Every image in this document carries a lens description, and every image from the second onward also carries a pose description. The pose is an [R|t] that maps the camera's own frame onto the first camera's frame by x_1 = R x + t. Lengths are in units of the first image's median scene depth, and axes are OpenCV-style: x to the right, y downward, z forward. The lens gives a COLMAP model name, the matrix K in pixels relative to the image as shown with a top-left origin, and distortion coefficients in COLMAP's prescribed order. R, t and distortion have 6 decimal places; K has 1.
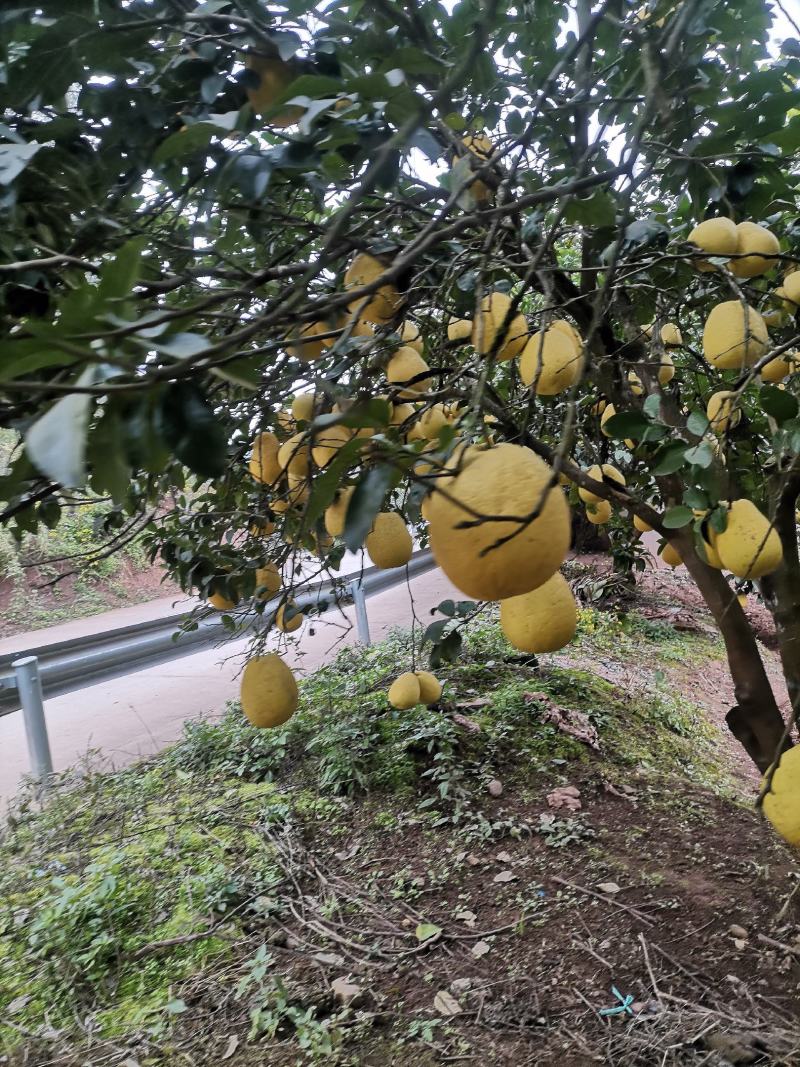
lens RADIAL K [[780.8, 0, 393.1], [0, 780.8, 529.4], [0, 0, 1]] dist [0.030347, -0.019325]
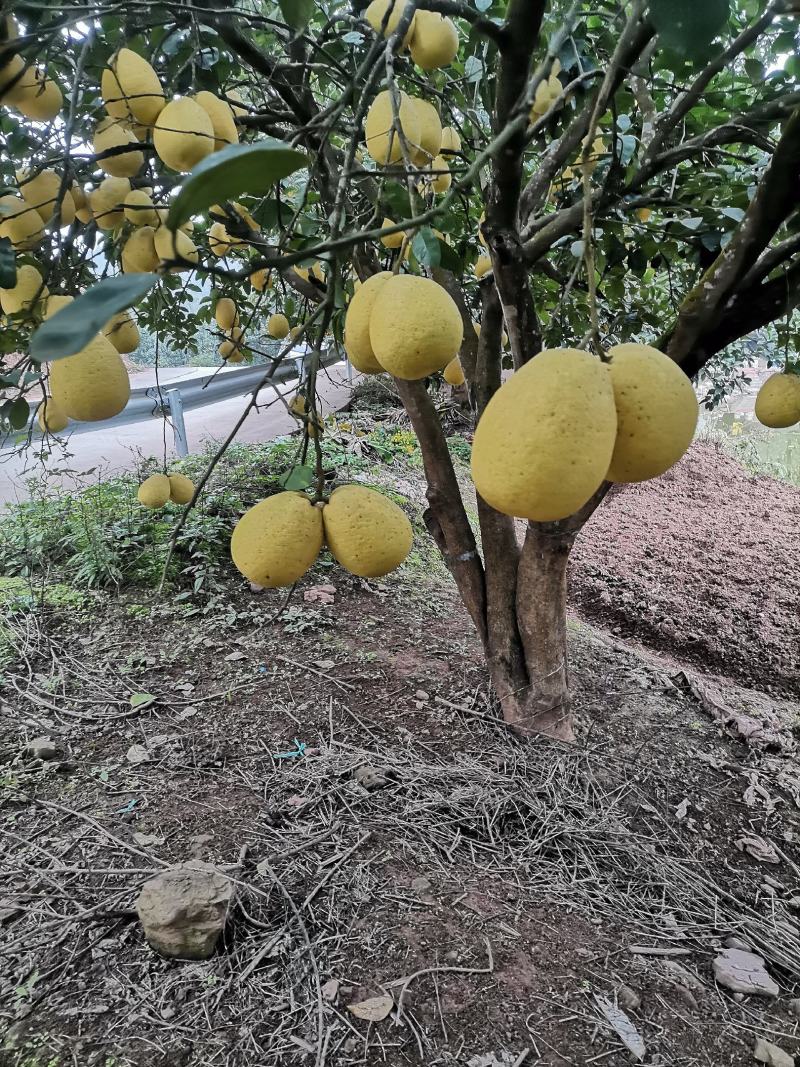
lens RADIAL K [[780.8, 0, 400.8], [0, 780.8, 529.0], [0, 0, 1]] dist [0.030347, -0.019325]
pose [[0.988987, 0.019424, 0.146723, 0.213028], [-0.050284, 0.976480, 0.209665, 0.028603], [-0.139199, -0.214733, 0.966702, -0.050721]]
